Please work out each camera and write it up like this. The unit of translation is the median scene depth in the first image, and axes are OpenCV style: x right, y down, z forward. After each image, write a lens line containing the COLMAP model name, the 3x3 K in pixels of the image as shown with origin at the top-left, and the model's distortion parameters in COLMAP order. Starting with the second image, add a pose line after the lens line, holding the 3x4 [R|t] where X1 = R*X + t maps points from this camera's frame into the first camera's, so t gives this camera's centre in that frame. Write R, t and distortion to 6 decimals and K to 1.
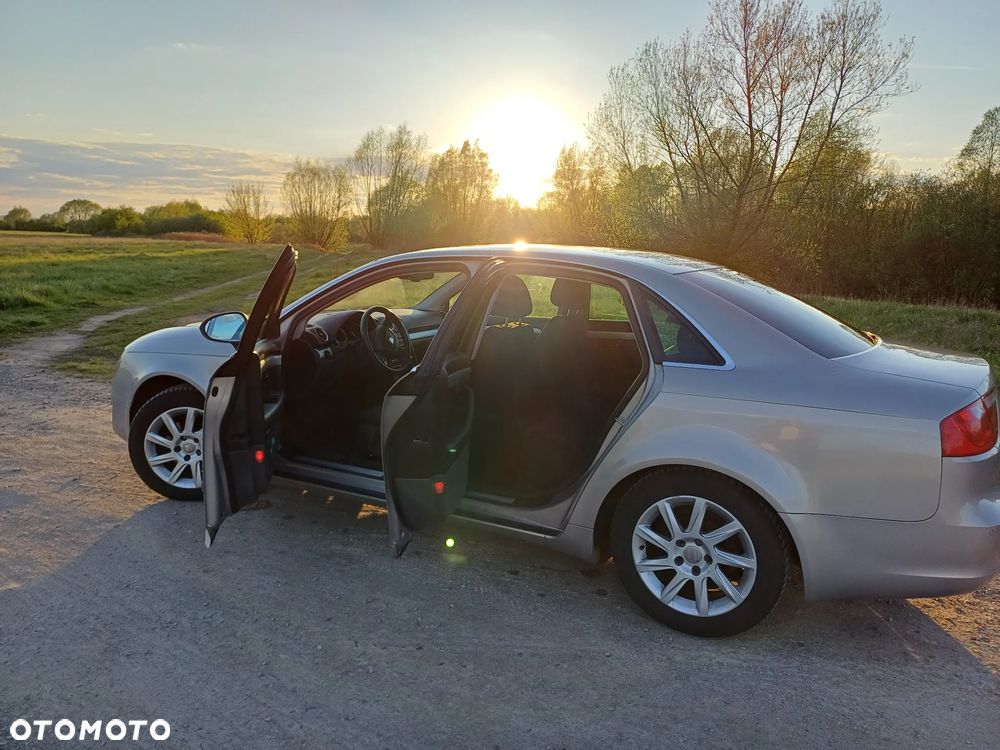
lens RADIAL K [[718.5, 0, 495.6], [0, 718.5, 382.1], [0, 0, 1]] dist [0.057085, -0.043477]
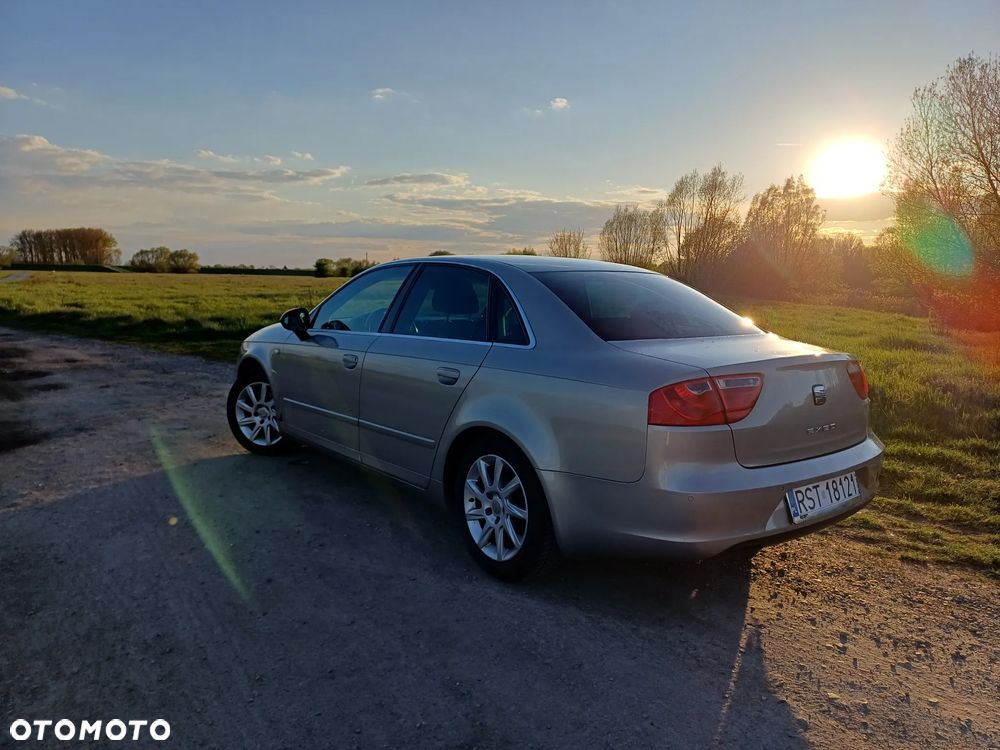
lens RADIAL K [[731.2, 0, 524.6], [0, 731.2, 370.1], [0, 0, 1]] dist [0.058821, -0.062692]
pose [[0.923909, 0.040149, -0.380500, 0.072880], [-0.069336, 0.995583, -0.063307, 0.008940], [0.376278, 0.084872, 0.922611, -0.008040]]
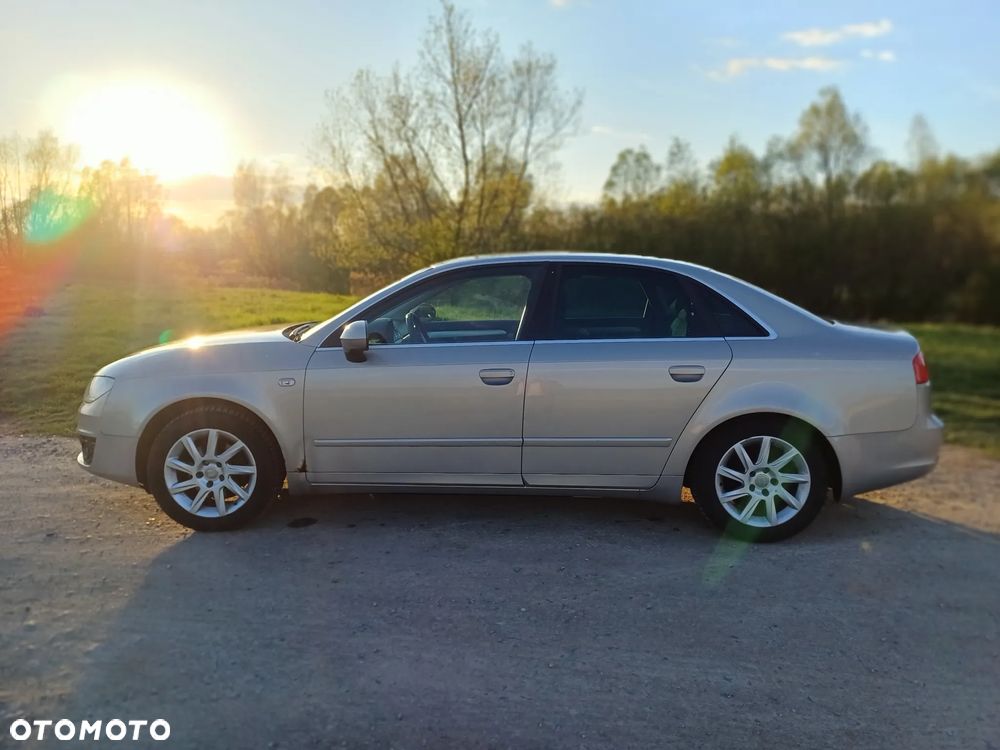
lens RADIAL K [[731.2, 0, 506.1], [0, 731.2, 369.4], [0, 0, 1]] dist [0.058821, -0.062692]
pose [[0.907202, -0.074744, 0.414002, -0.065188], [0.094683, 0.995119, -0.027819, 0.003050], [-0.409901, 0.064436, 0.909851, -0.003151]]
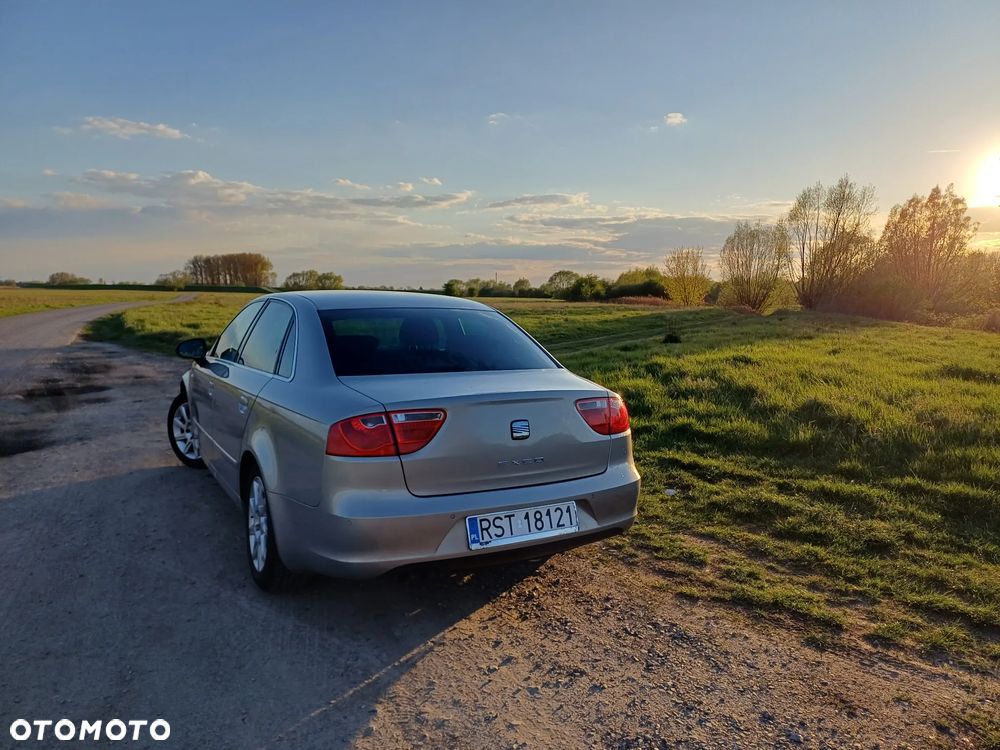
lens RADIAL K [[731.2, 0, 516.9], [0, 731.2, 383.4], [0, 0, 1]] dist [0.058821, -0.062692]
pose [[0.841464, 0.051992, -0.537806, 0.130612], [-0.097259, 0.993676, -0.056112, 0.002220], [0.531487, 0.099523, 0.841199, 0.011678]]
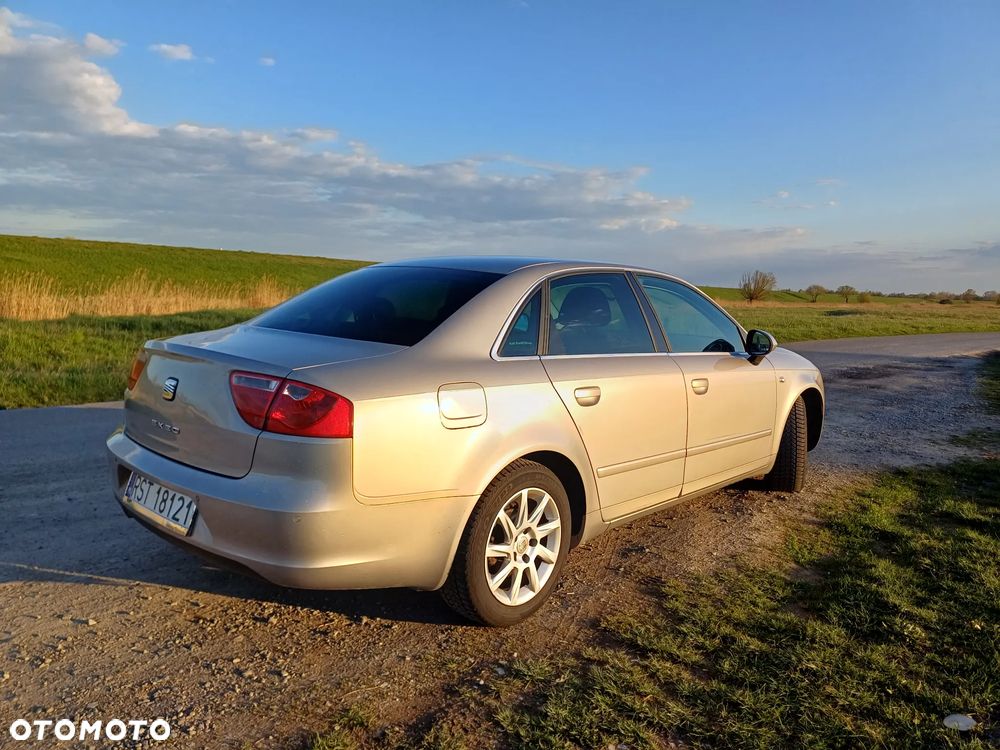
lens RADIAL K [[731.2, 0, 486.9], [0, 731.2, 379.2], [0, 0, 1]] dist [0.058821, -0.062692]
pose [[-0.247221, 0.086232, -0.965115, 0.153392], [-0.228348, 0.962794, 0.144517, -0.021424], [0.941668, 0.256110, -0.218332, 0.164346]]
